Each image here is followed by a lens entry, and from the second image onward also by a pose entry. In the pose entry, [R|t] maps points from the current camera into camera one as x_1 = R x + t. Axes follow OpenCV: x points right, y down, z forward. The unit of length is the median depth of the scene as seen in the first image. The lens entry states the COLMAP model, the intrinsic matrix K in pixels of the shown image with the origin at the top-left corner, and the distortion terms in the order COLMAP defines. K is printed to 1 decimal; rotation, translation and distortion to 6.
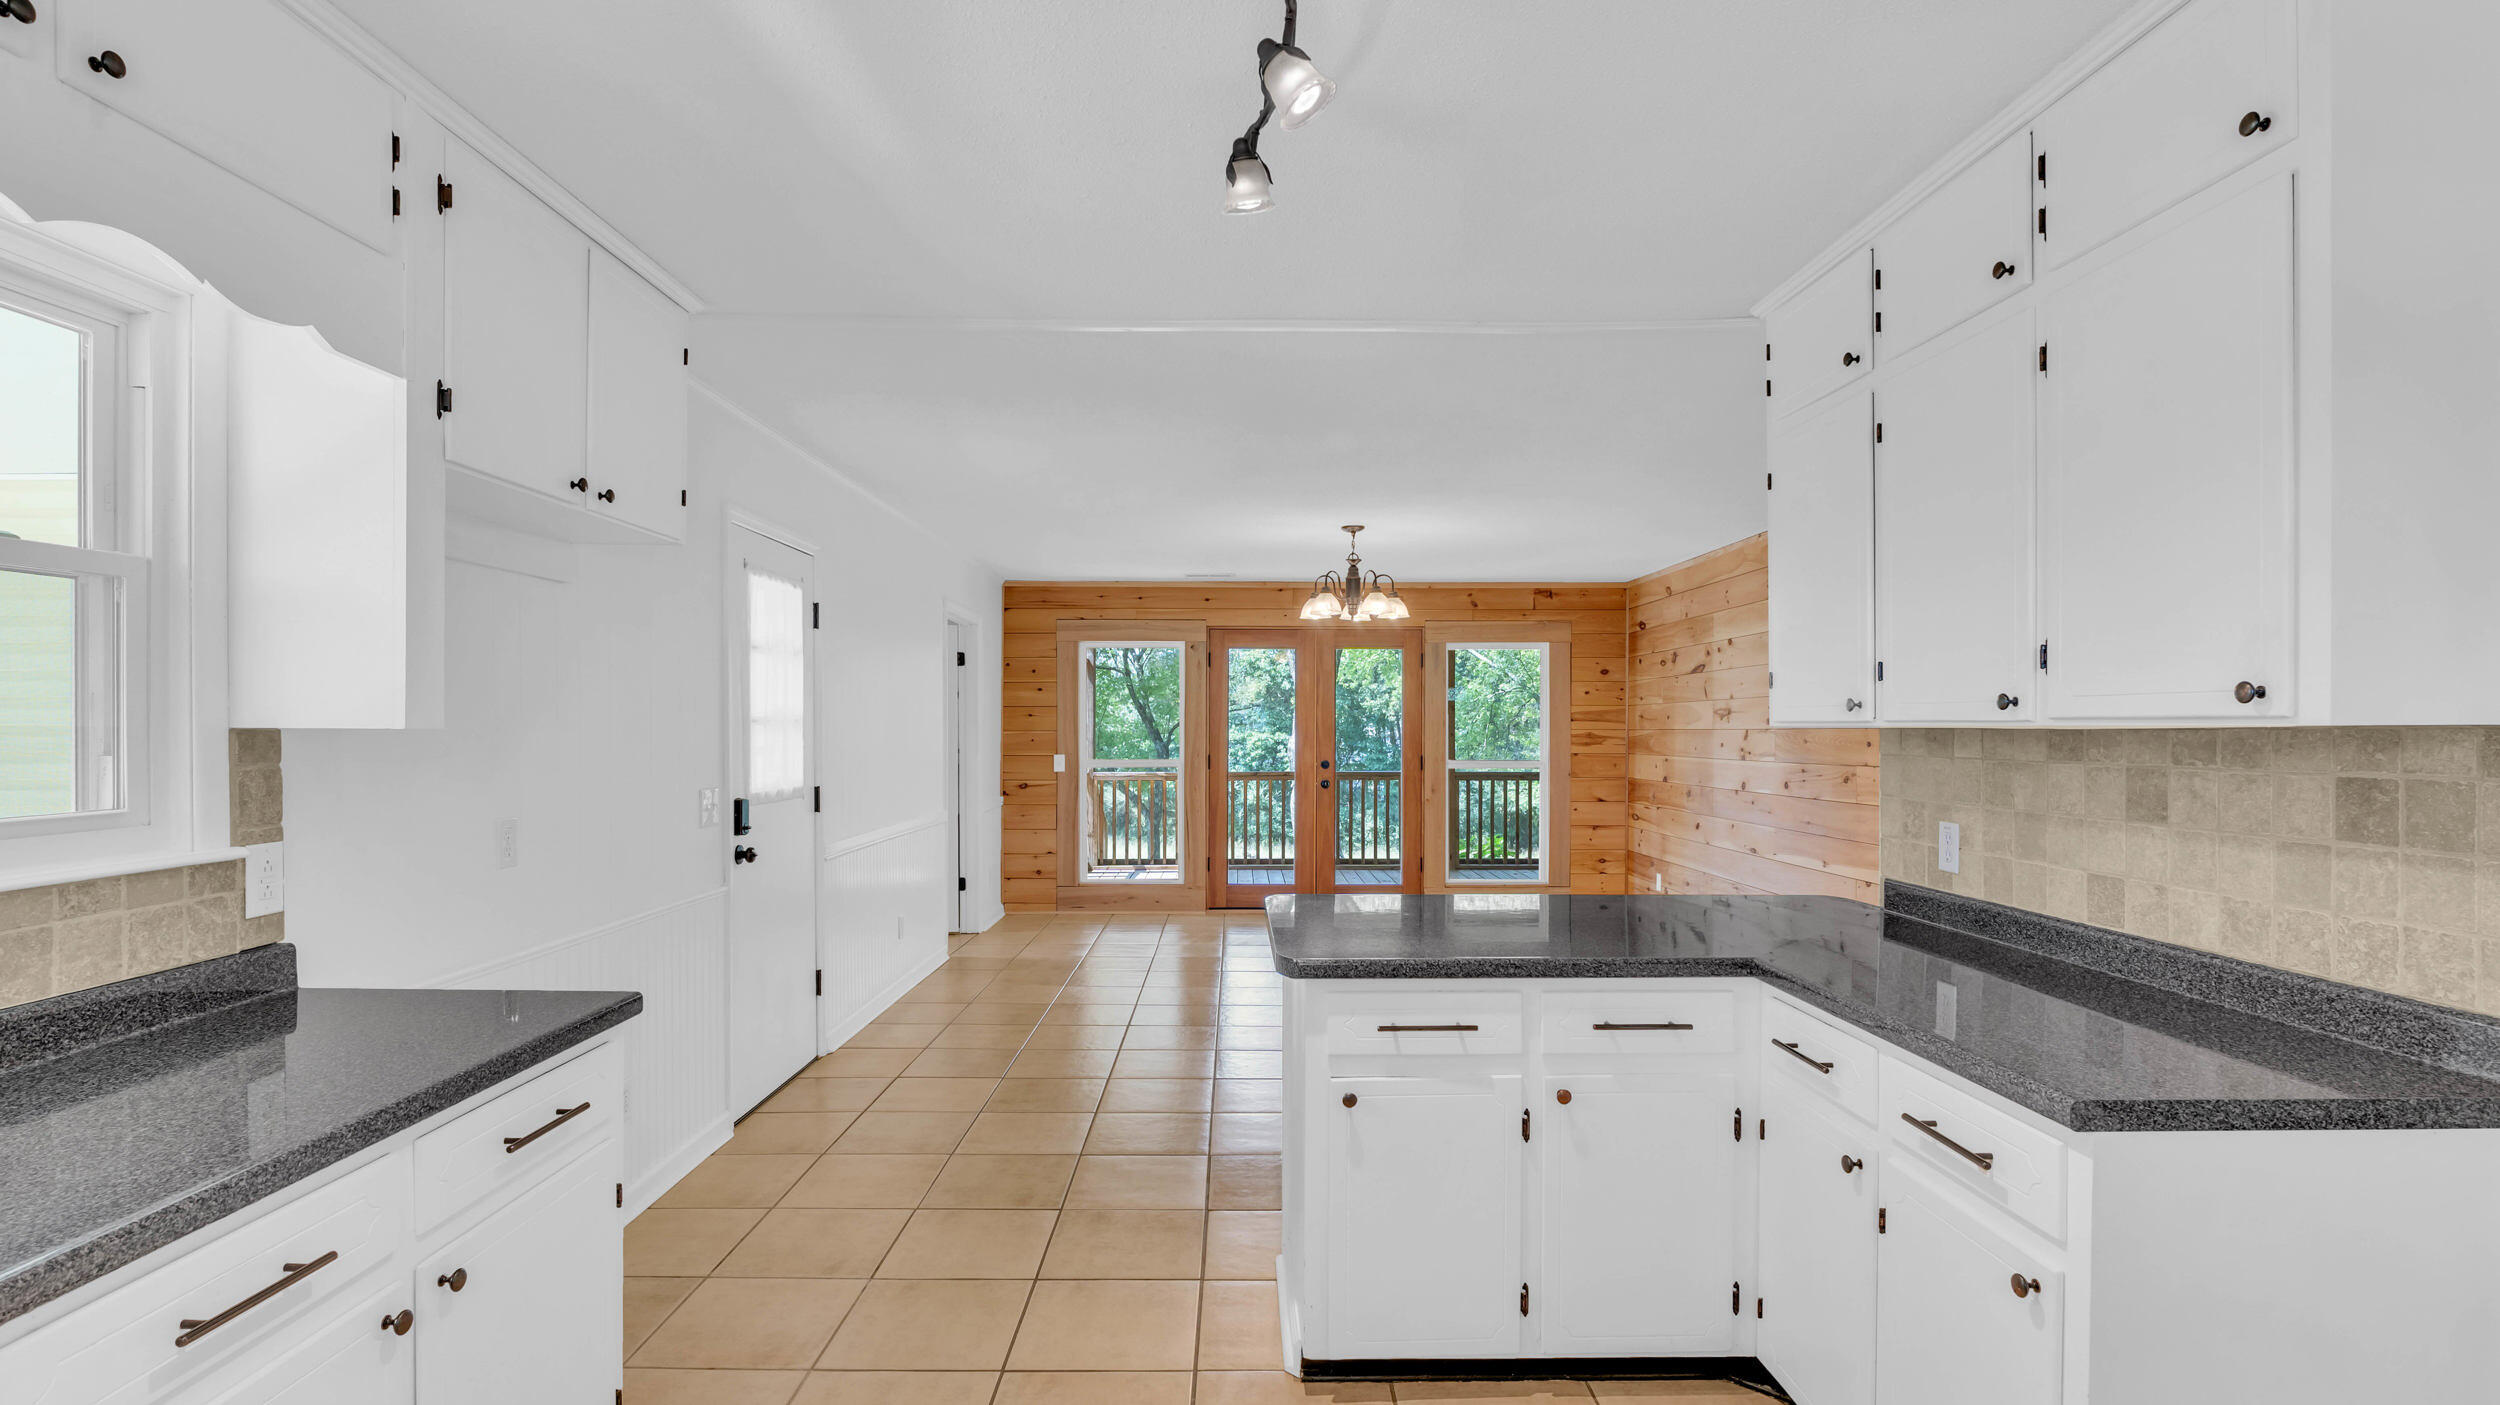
lens RADIAL K [[1176.5, 0, 1259.4], [0, 1176.5, 725.9], [0, 0, 1]] dist [-0.012897, -0.000578]
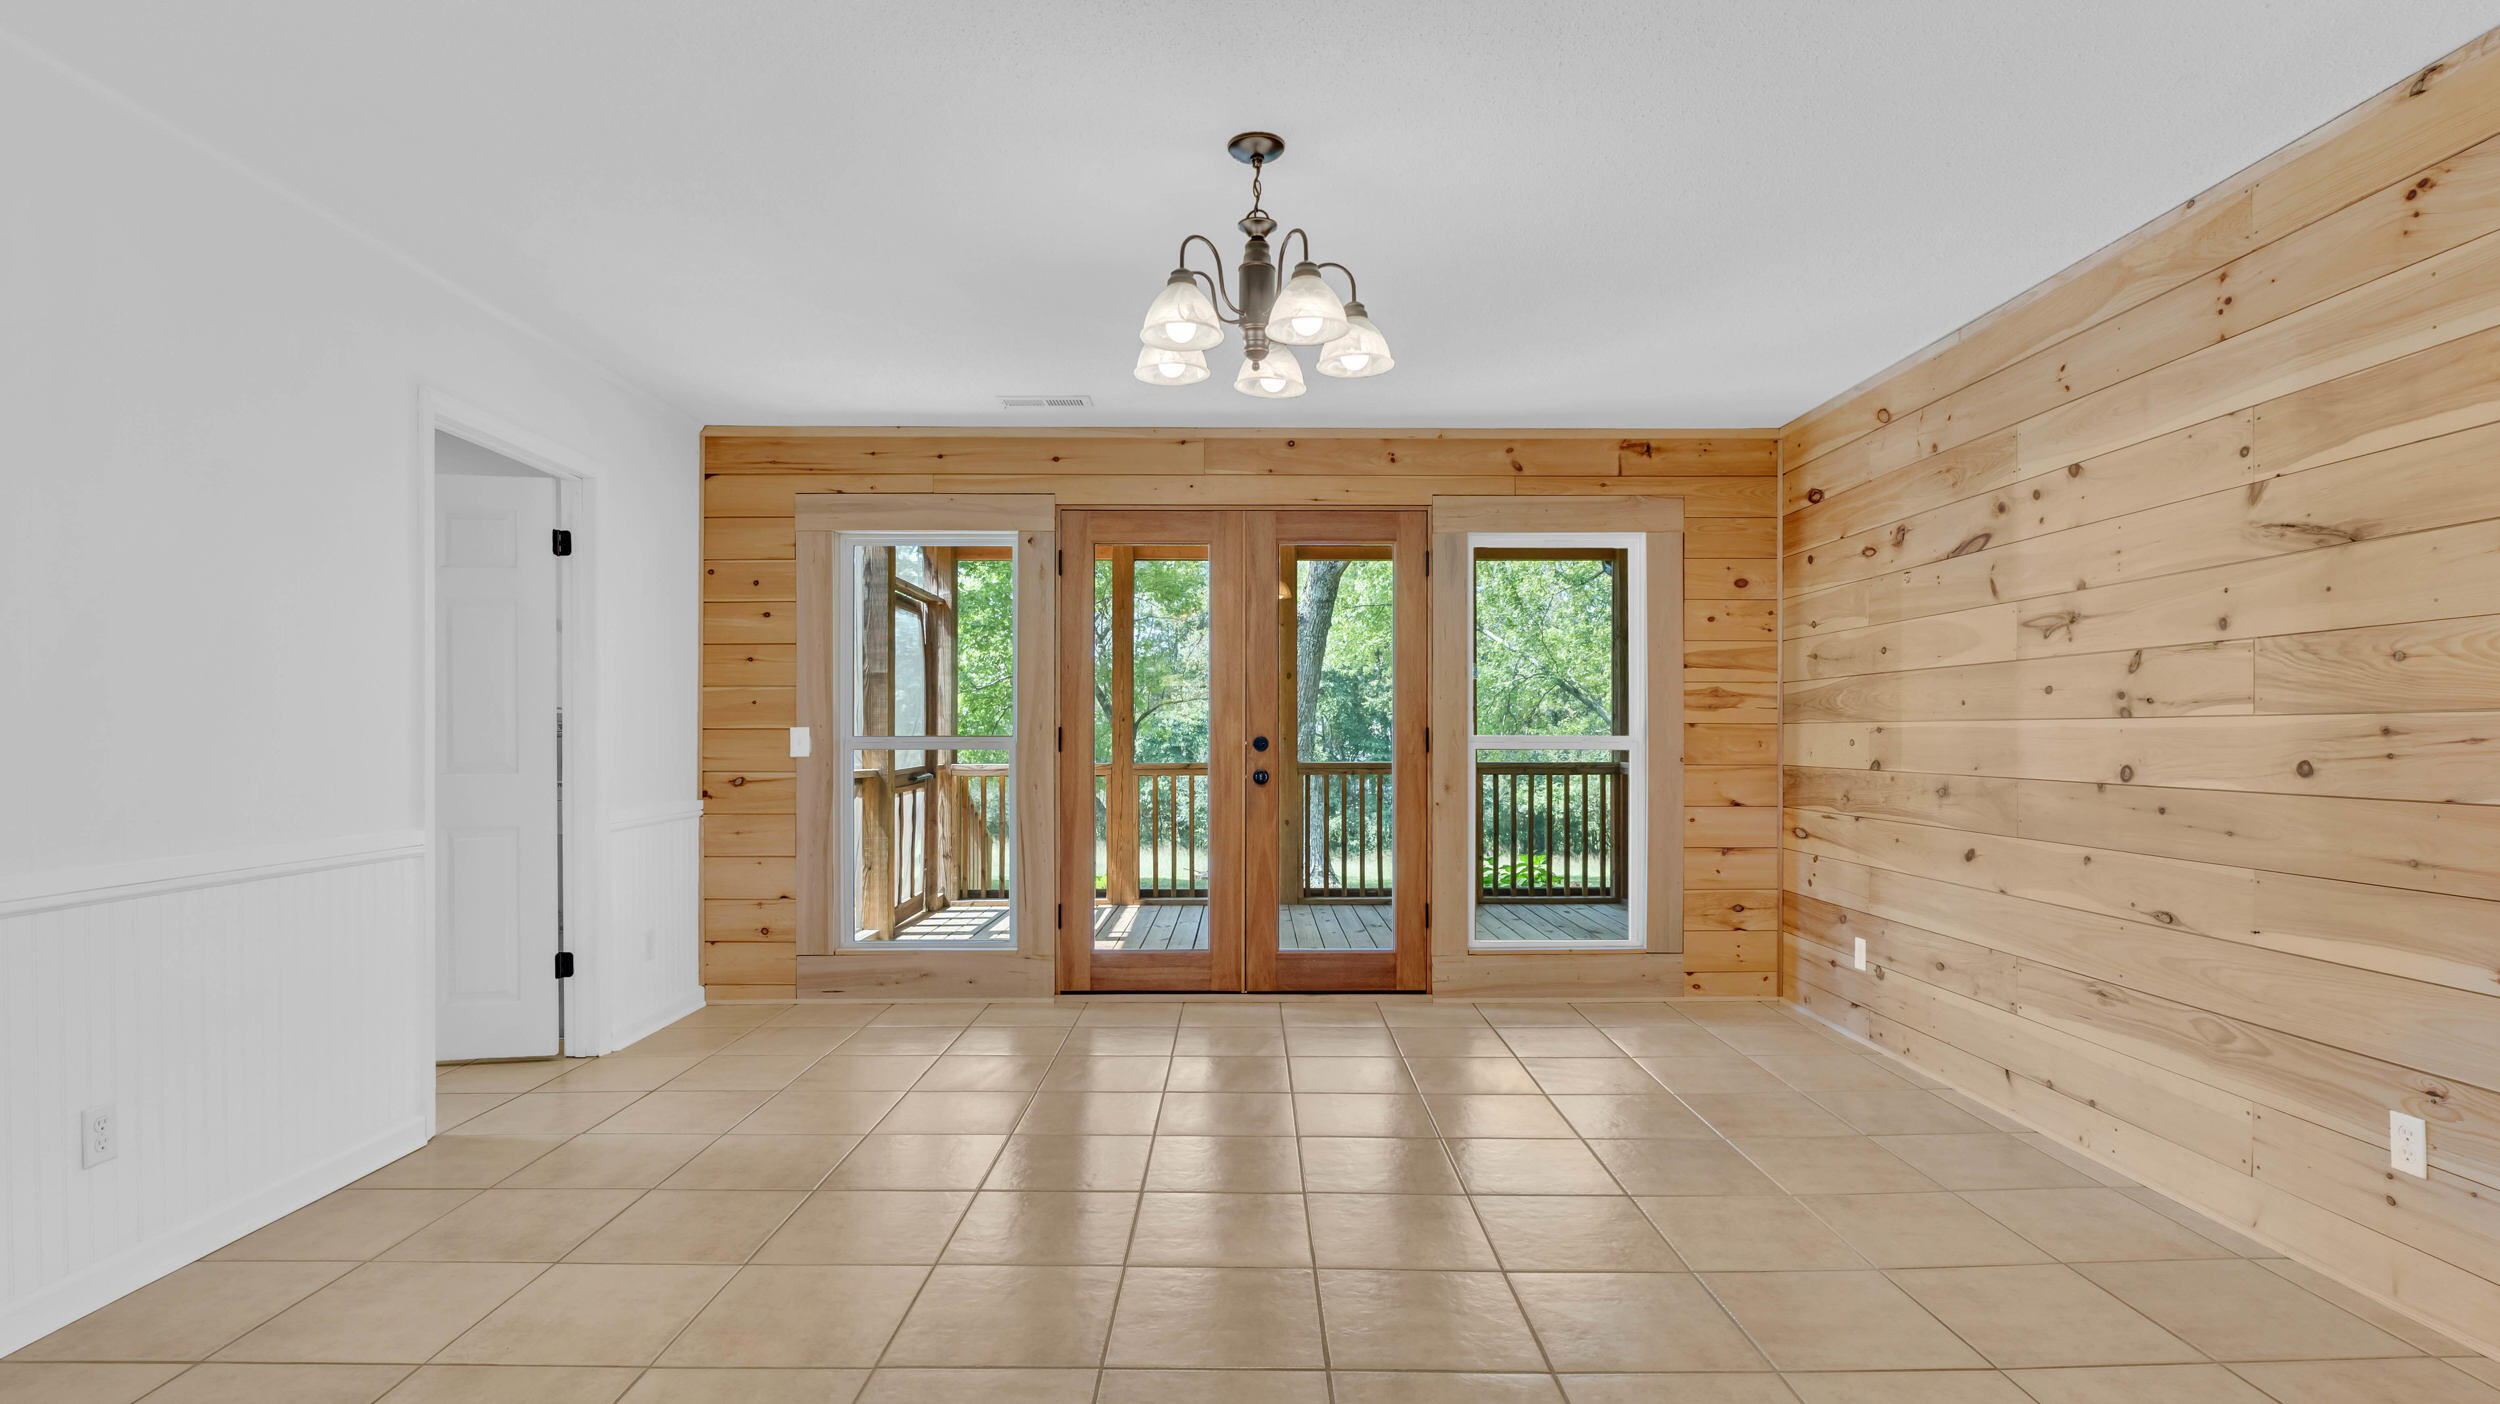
lens RADIAL K [[1176.5, 0, 1269.5], [0, 1176.5, 716.9], [0, 0, 1]] dist [-0.012897, -0.000578]
pose [[0.999995, -0.002560, 0.001890, 0.059301], [0.002576, 0.999958, -0.008802, 0.025005], [-0.001867, 0.008807, 0.999959, 0.422393]]
